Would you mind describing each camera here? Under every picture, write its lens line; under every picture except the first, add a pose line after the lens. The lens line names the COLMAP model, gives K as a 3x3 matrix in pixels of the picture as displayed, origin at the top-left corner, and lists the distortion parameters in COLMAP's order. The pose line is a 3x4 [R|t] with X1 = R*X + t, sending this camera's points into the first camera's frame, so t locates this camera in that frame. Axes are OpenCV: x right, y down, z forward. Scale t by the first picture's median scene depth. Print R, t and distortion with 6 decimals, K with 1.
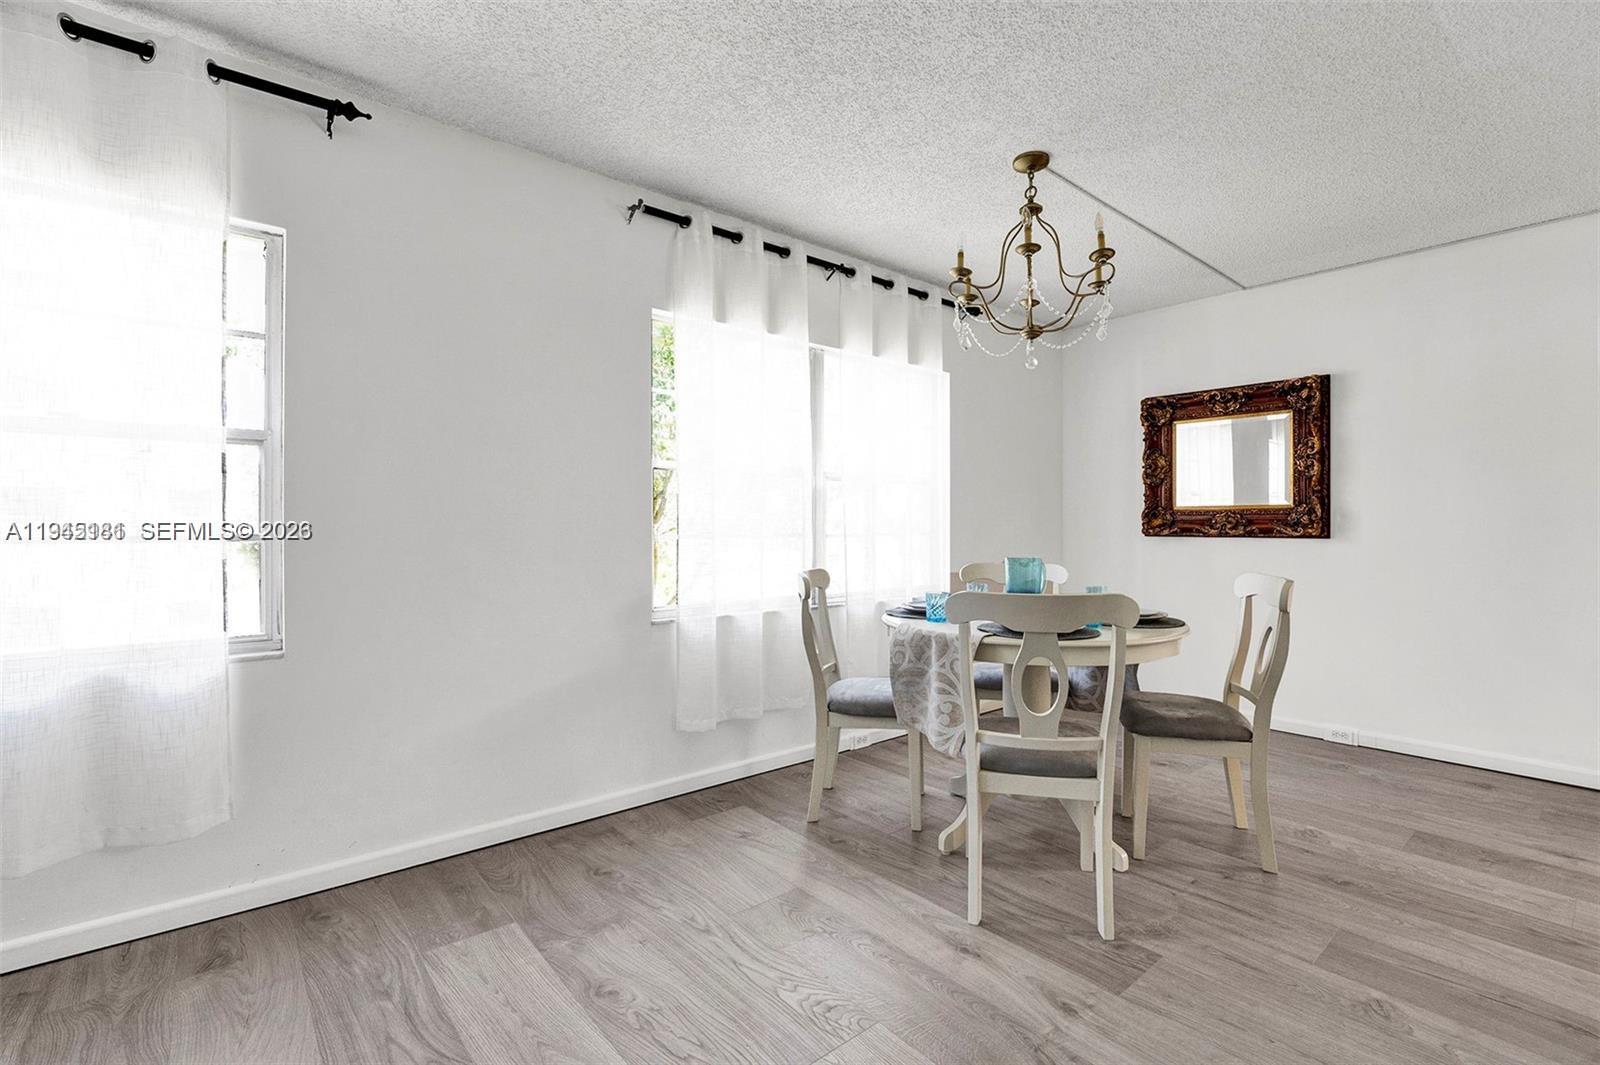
lens RADIAL K [[704.9, 0, 797.6], [0, 704.9, 524.9], [0, 0, 1]] dist [-0.031327, 0.001342]
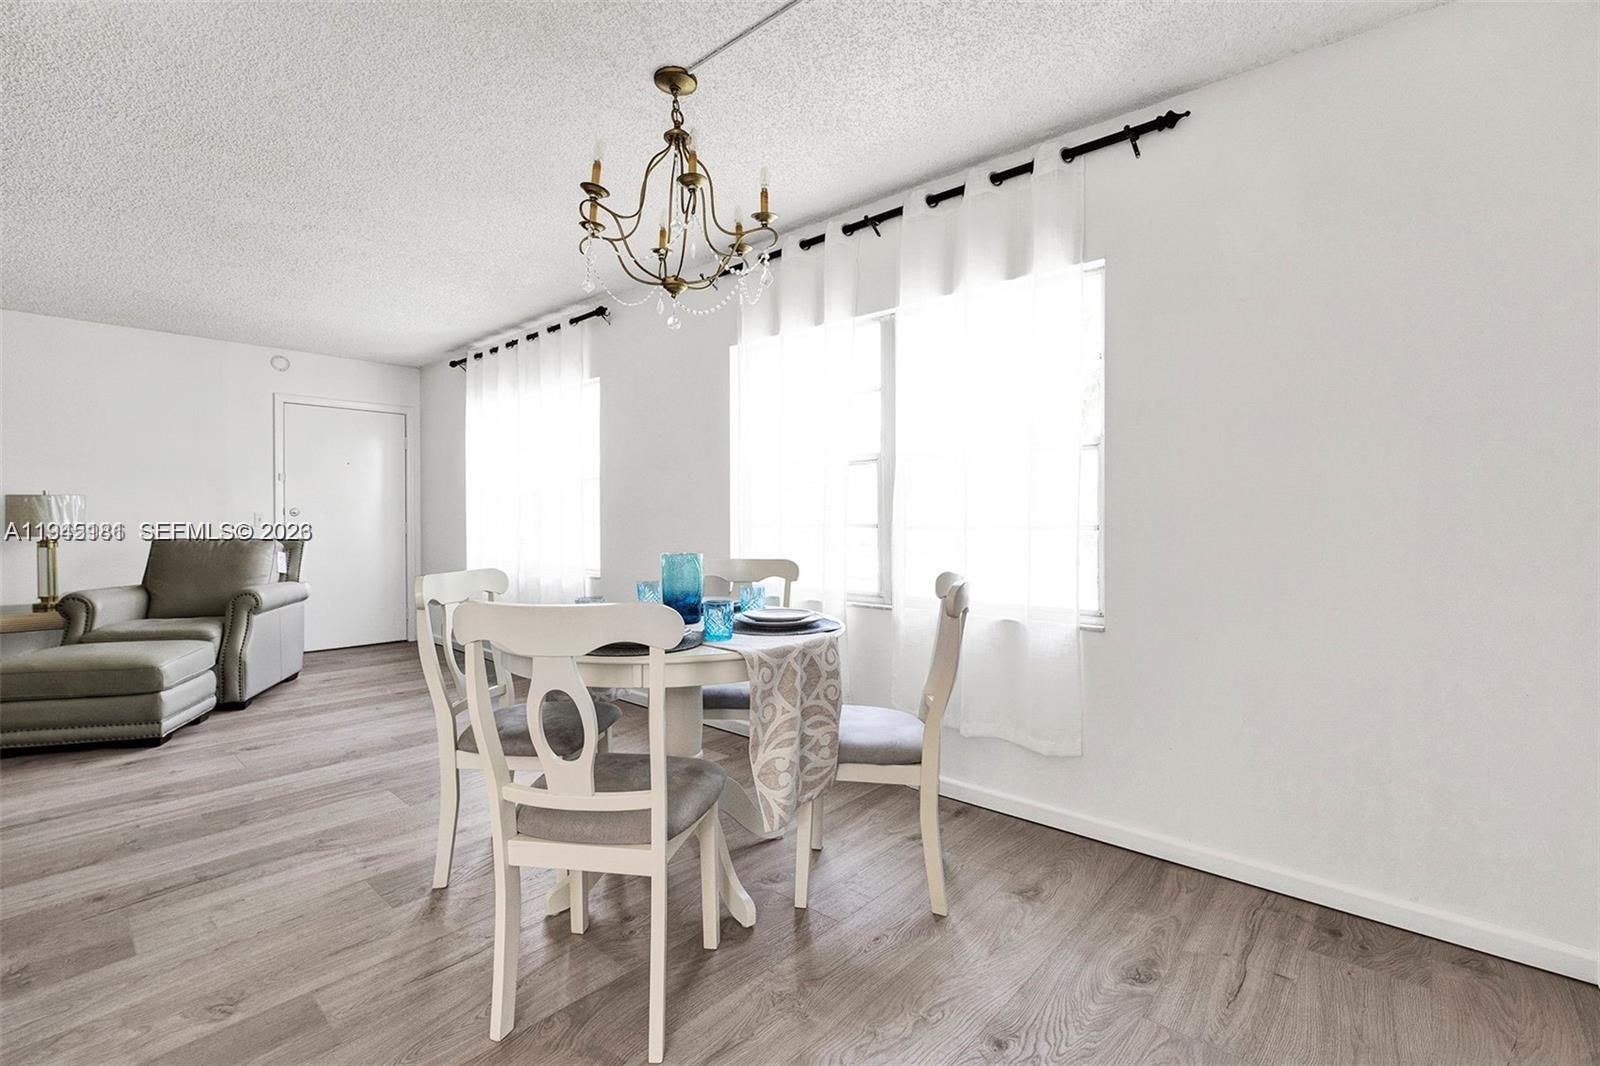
lens RADIAL K [[719.3, 0, 793.5], [0, 719.3, 525.1], [0, 0, 1]] dist [-0.016188, 0.000026]
pose [[0.147073, 0.008914, -0.989086, 1.206924], [-0.000875, 0.999960, 0.008882, 0.001986], [0.989125, -0.000441, 0.147075, 1.014999]]
